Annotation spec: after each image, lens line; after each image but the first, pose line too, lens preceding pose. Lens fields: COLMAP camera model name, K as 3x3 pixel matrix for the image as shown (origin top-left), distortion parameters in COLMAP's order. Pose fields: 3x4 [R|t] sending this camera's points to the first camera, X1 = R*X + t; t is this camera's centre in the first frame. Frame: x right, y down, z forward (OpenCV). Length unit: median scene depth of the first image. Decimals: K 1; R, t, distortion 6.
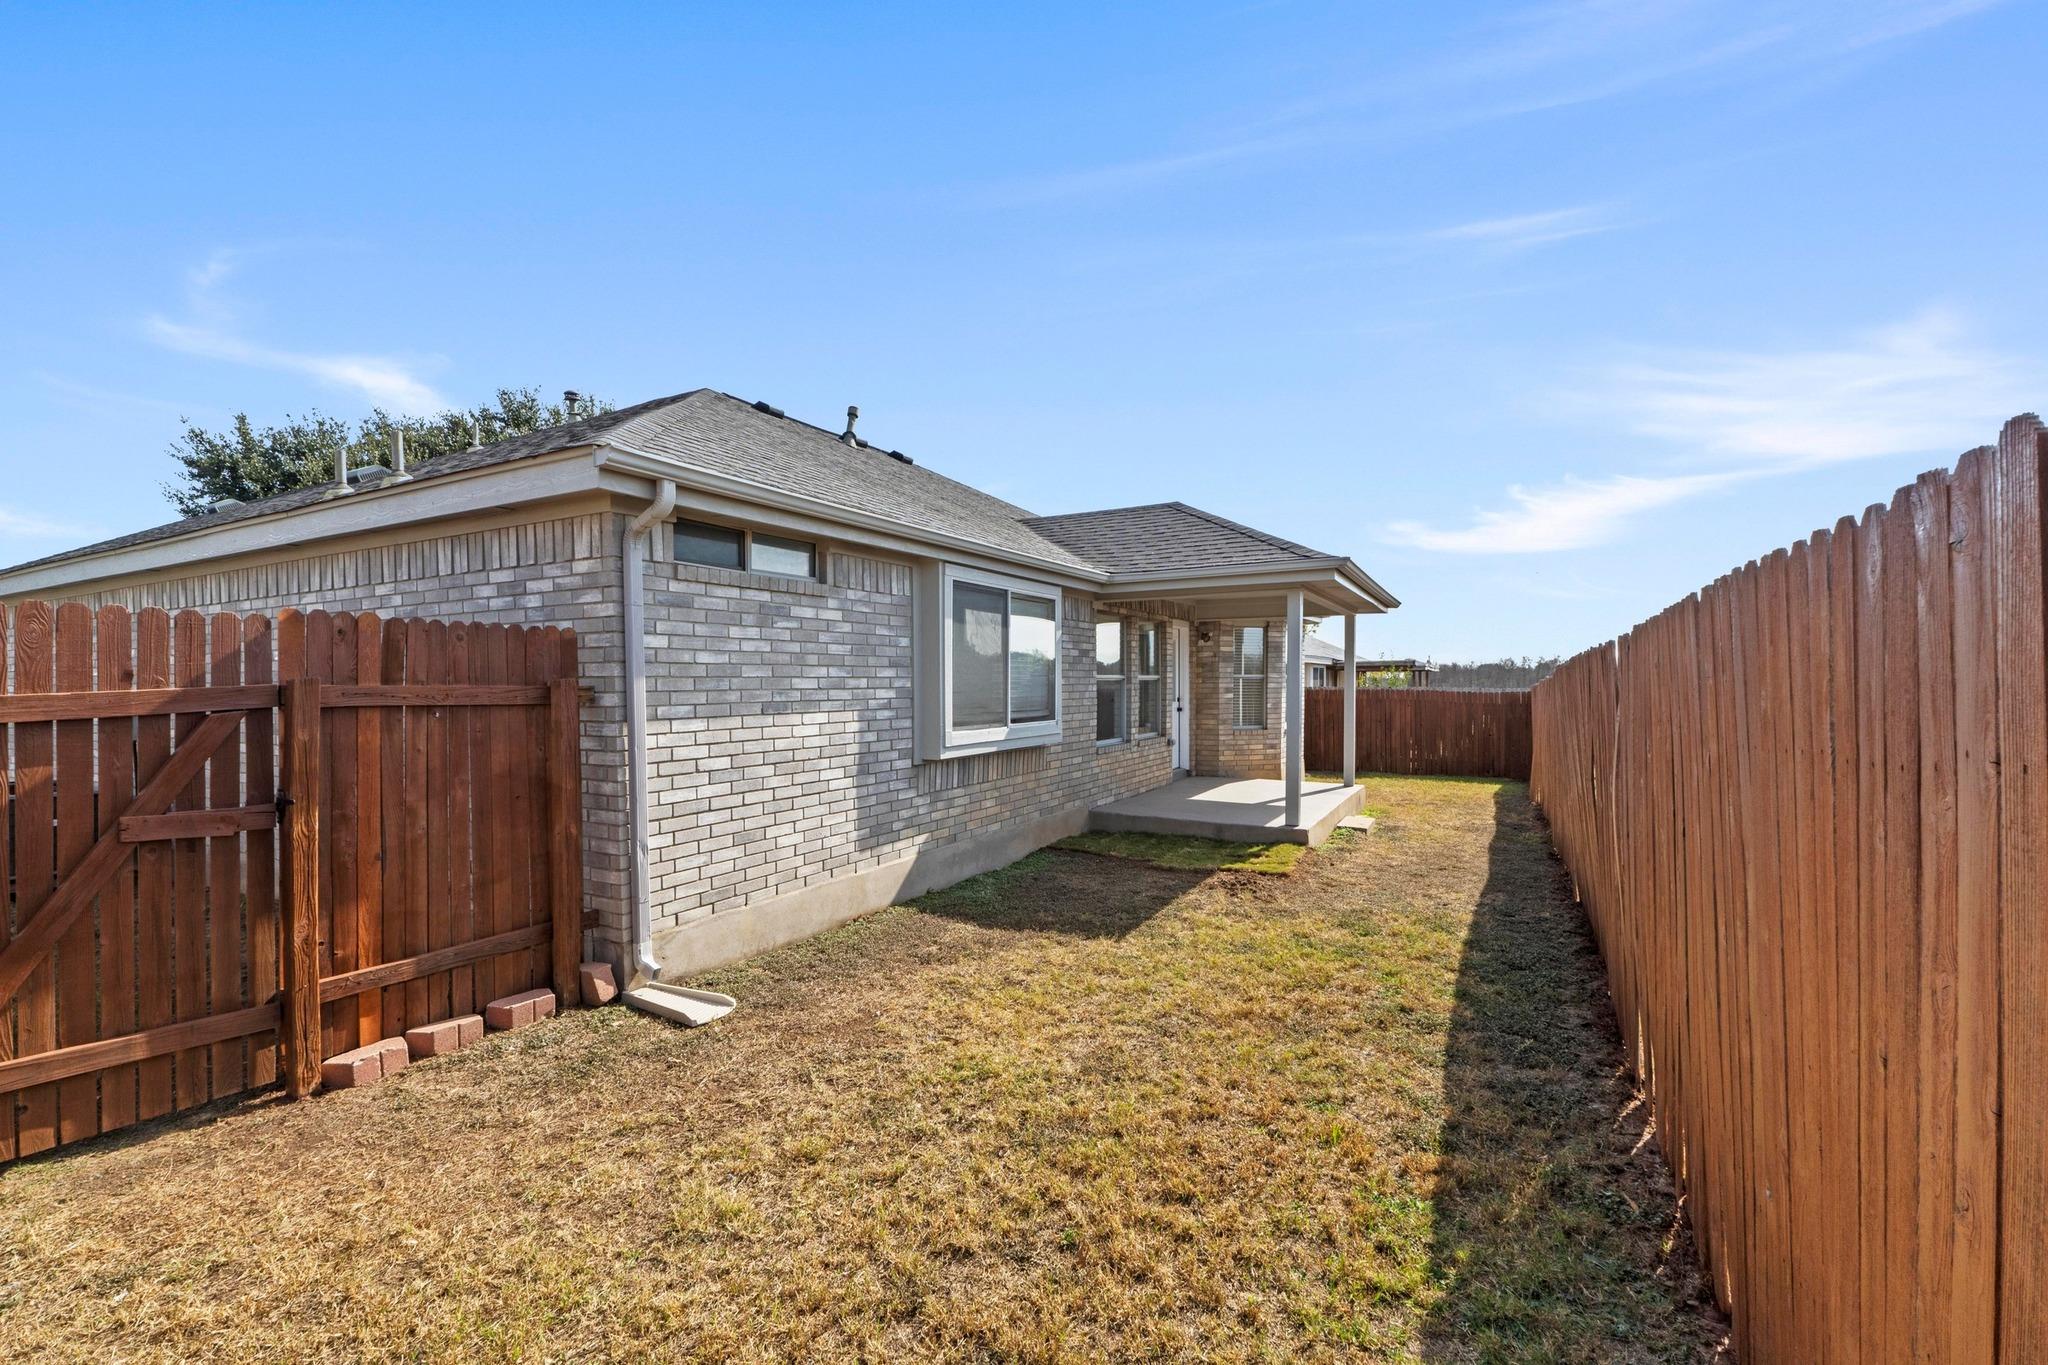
lens RADIAL K [[865.5, 0, 1020.9], [0, 865.5, 681.8], [0, 0, 1]] dist [-0.003477, 0.000159]
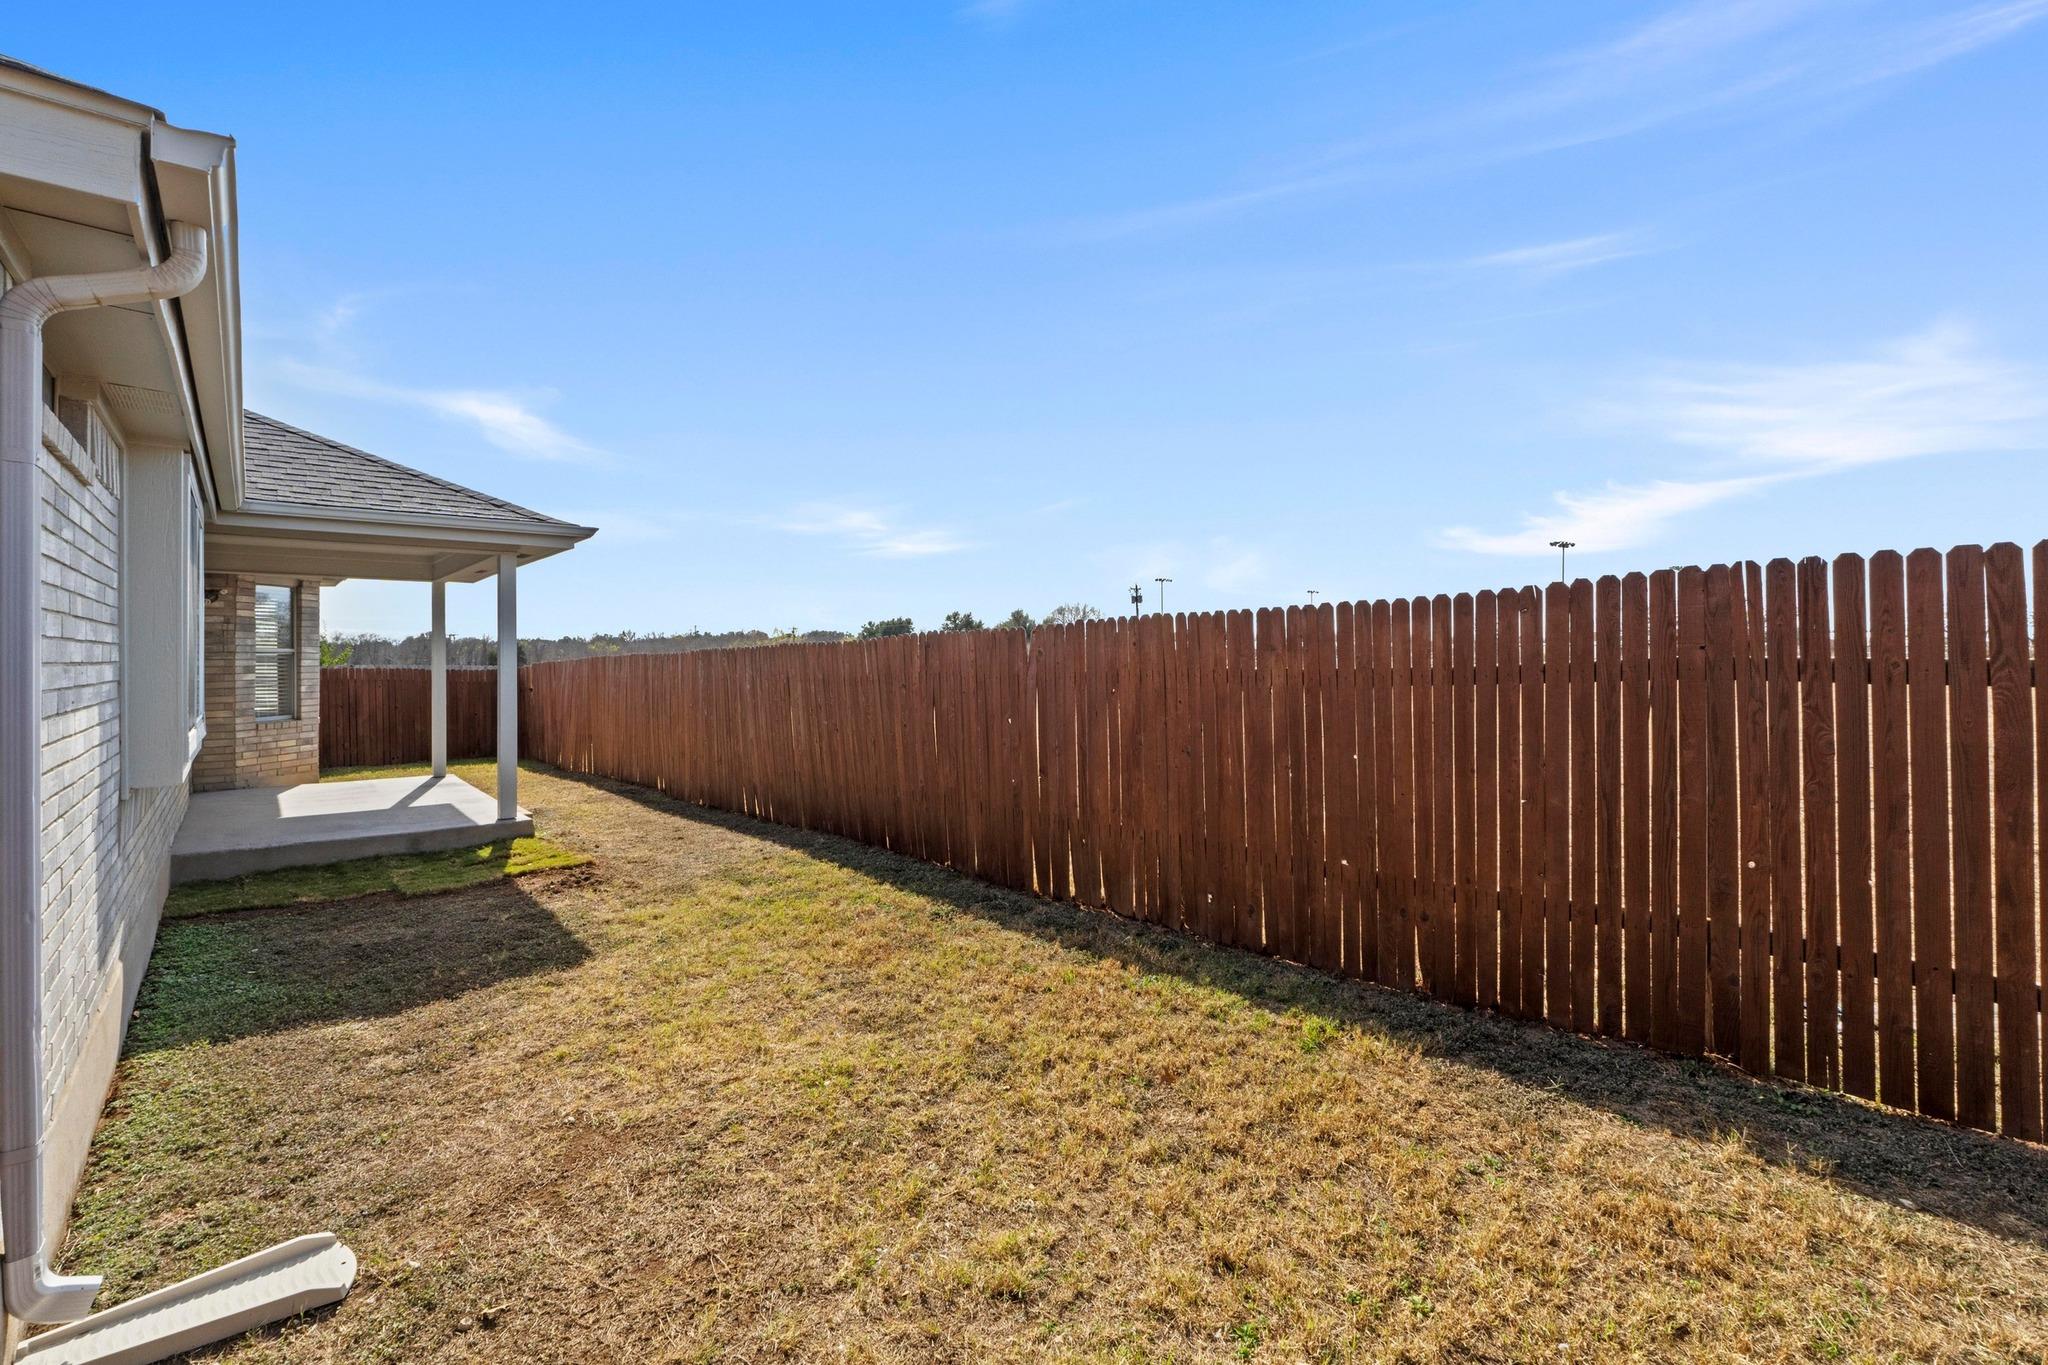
lens RADIAL K [[882.0, 0, 1016.6], [0, 882.0, 654.4], [0, 0, 1]] dist [-0.003932, -0.000411]
pose [[0.341009, 0.005912, 0.940042, -0.596826], [0.001796, 0.999974, -0.006941, 0.008902], [-0.940058, 0.004055, 0.340989, 0.346011]]
